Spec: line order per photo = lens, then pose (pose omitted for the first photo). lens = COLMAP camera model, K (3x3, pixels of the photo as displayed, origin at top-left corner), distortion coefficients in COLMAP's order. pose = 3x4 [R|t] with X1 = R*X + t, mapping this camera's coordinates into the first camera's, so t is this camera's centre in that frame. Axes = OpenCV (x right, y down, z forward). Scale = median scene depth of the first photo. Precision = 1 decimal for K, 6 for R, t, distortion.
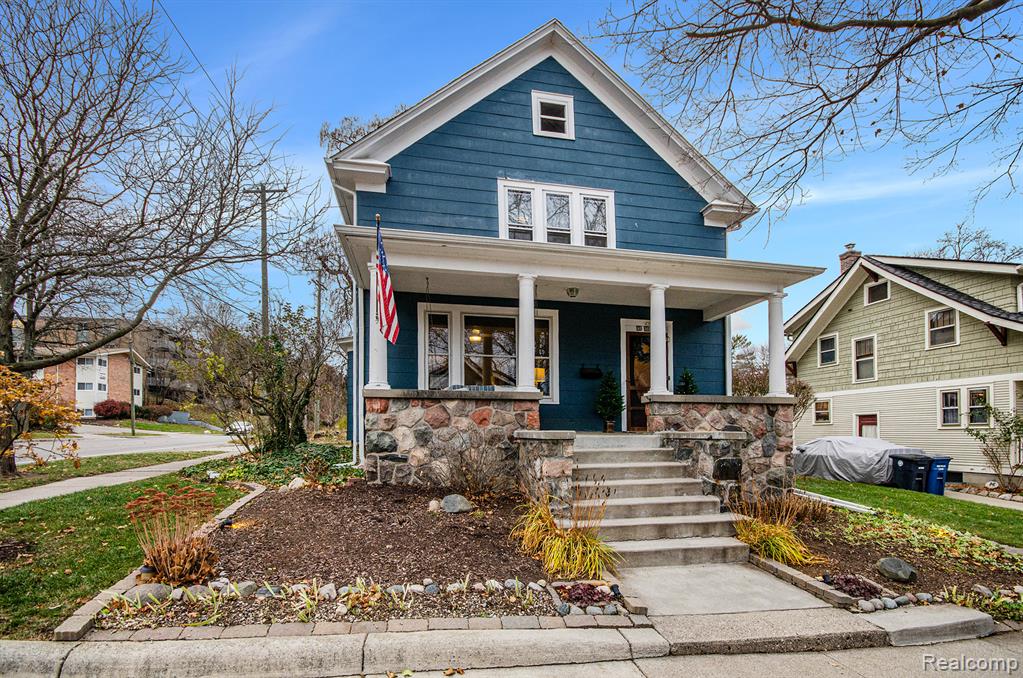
lens RADIAL K [[449.1, 0, 520.9], [0, 449.1, 333.9], [0, 0, 1]] dist [-0.005153, -0.000539]
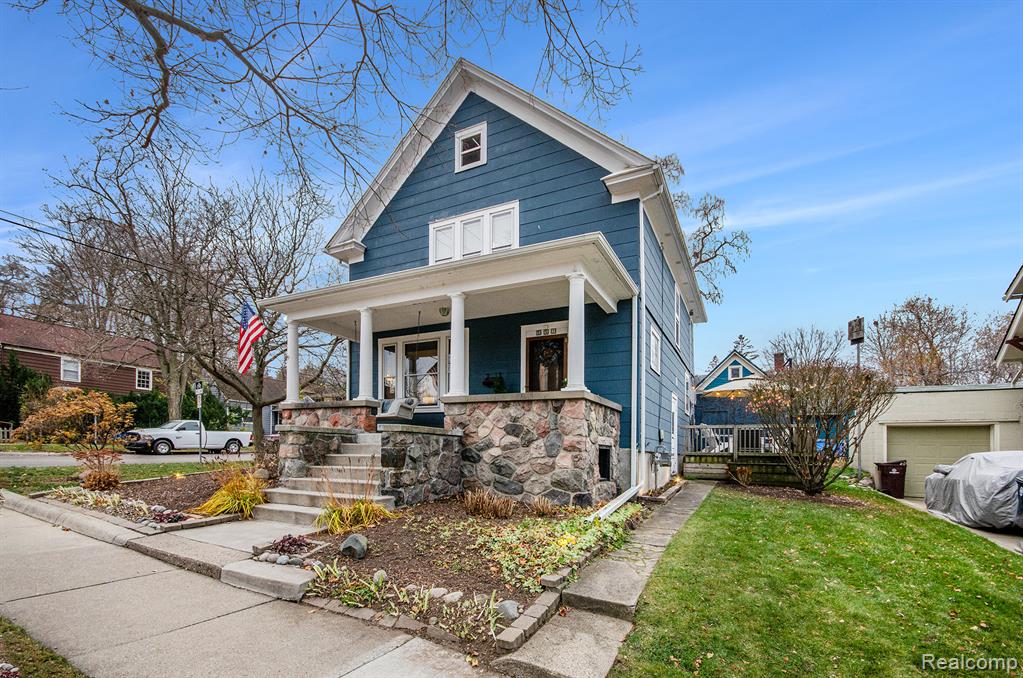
lens RADIAL K [[441.5, 0, 536.4], [0, 441.5, 383.0], [0, 0, 1]] dist [-0.004607, -0.000220]
pose [[0.800443, -0.079592, -0.594101, 0.829034], [0.108643, 0.993993, 0.013210, 0.084058], [0.589481, -0.075118, 0.804282, 0.206391]]
